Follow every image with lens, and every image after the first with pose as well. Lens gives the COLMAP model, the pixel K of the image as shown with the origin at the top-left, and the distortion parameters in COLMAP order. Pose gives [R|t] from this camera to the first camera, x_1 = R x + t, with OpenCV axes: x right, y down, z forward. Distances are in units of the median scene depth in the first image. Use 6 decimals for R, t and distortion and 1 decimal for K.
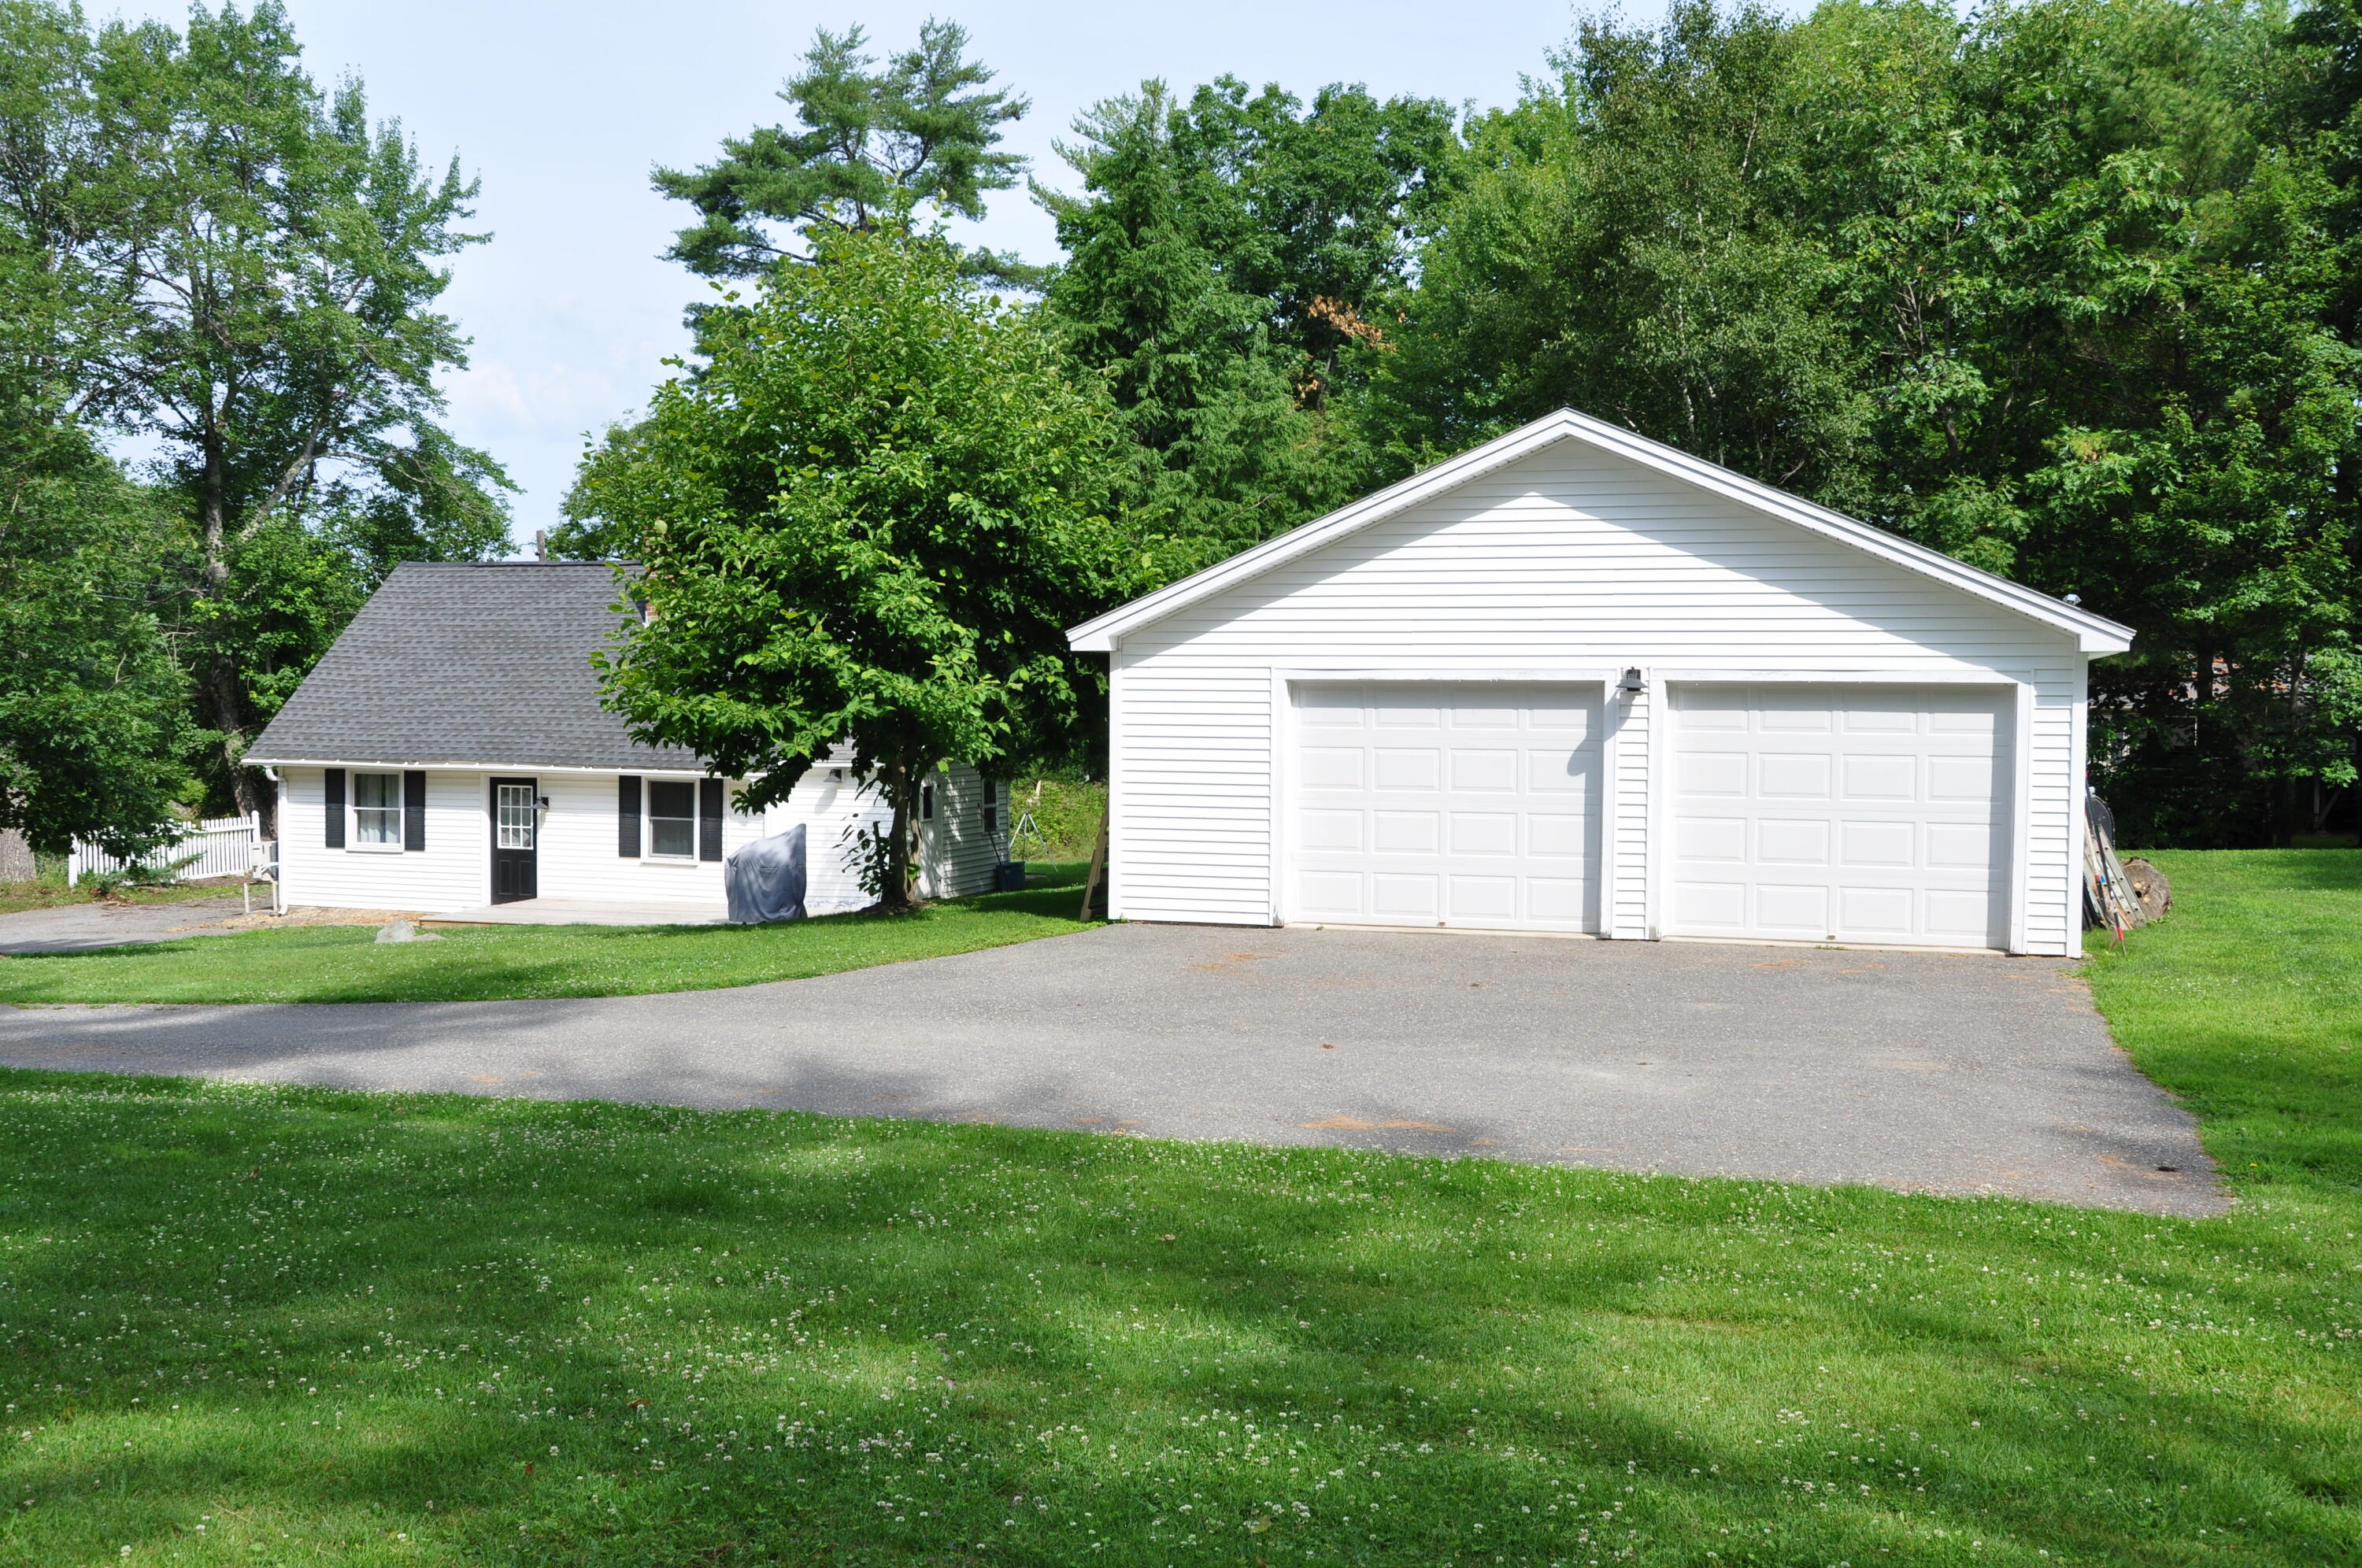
lens RADIAL K [[2233.4, 0, 1181.0], [0, 2233.4, 784.0], [0, 0, 1]] dist [-0.120133, 0.308082]
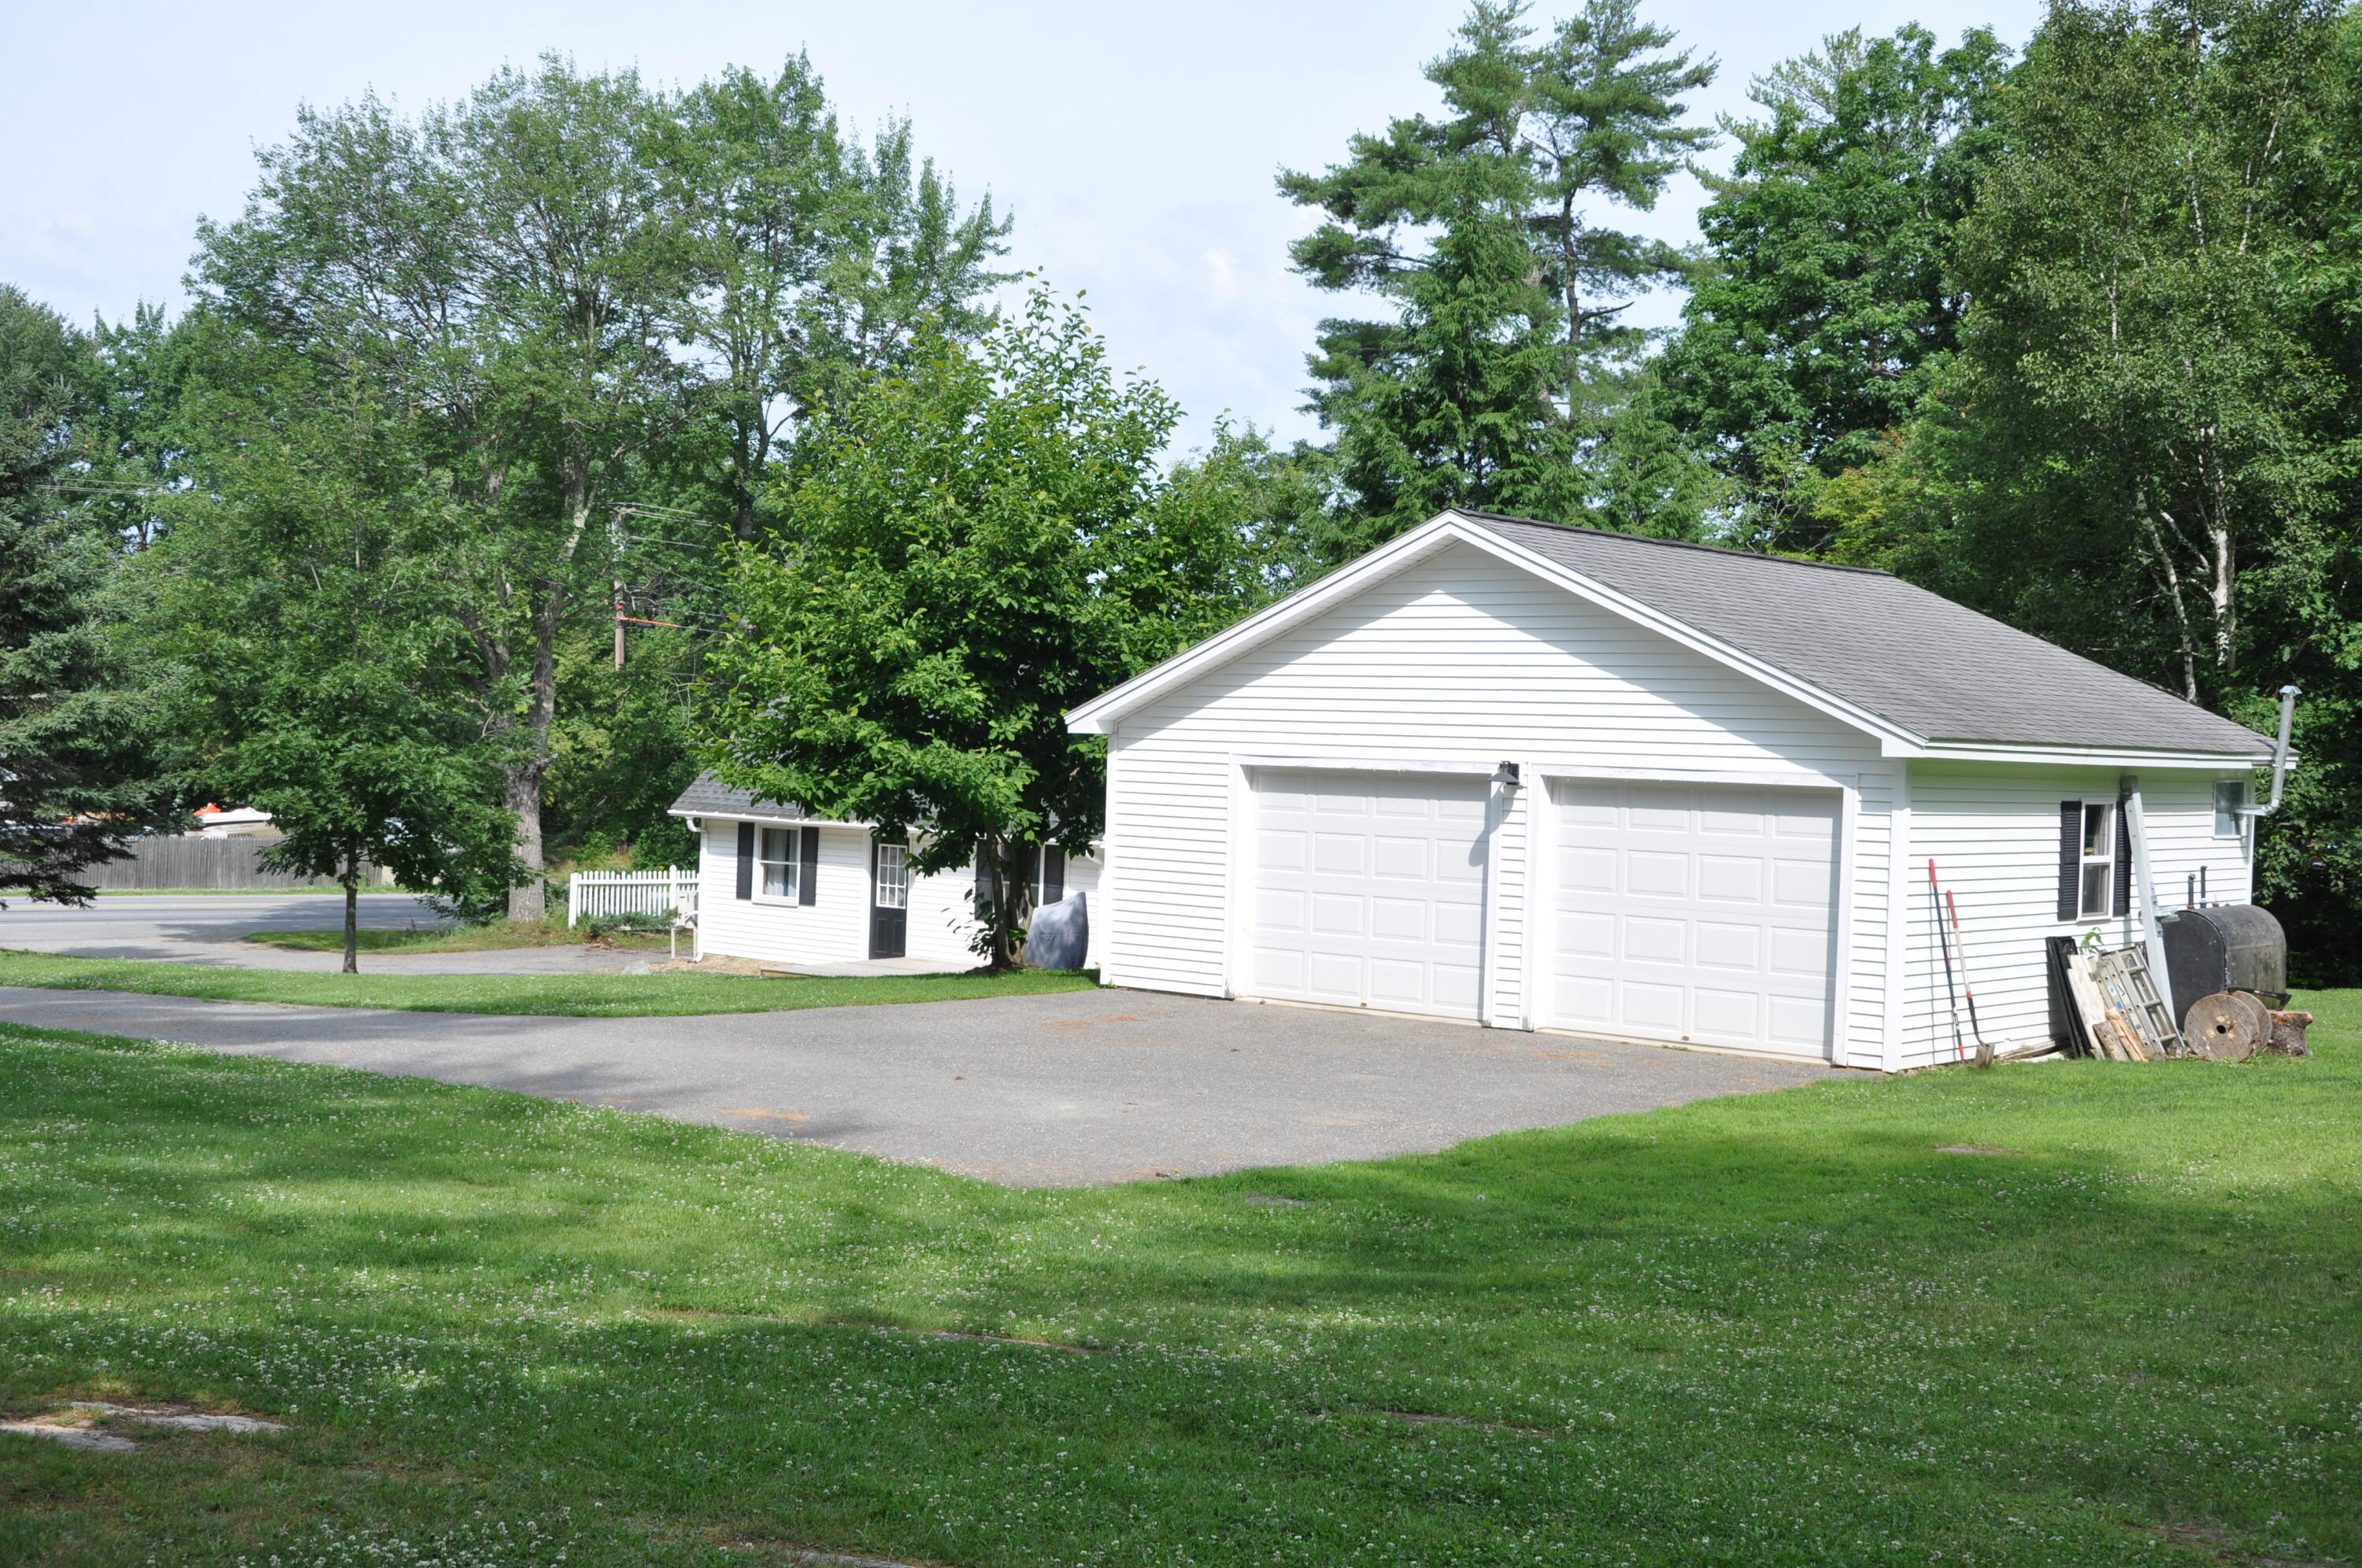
lens RADIAL K [[2862.7, 0, 1181.0], [0, 2862.7, 784.0], [0, 0, 1]] dist [0.077577, 0.057429]
pose [[0.921658, 0.028660, -0.386944, 0.318709], [-0.039904, 0.998982, -0.021054, -0.004694], [0.385946, 0.034845, 0.921863, -0.152088]]
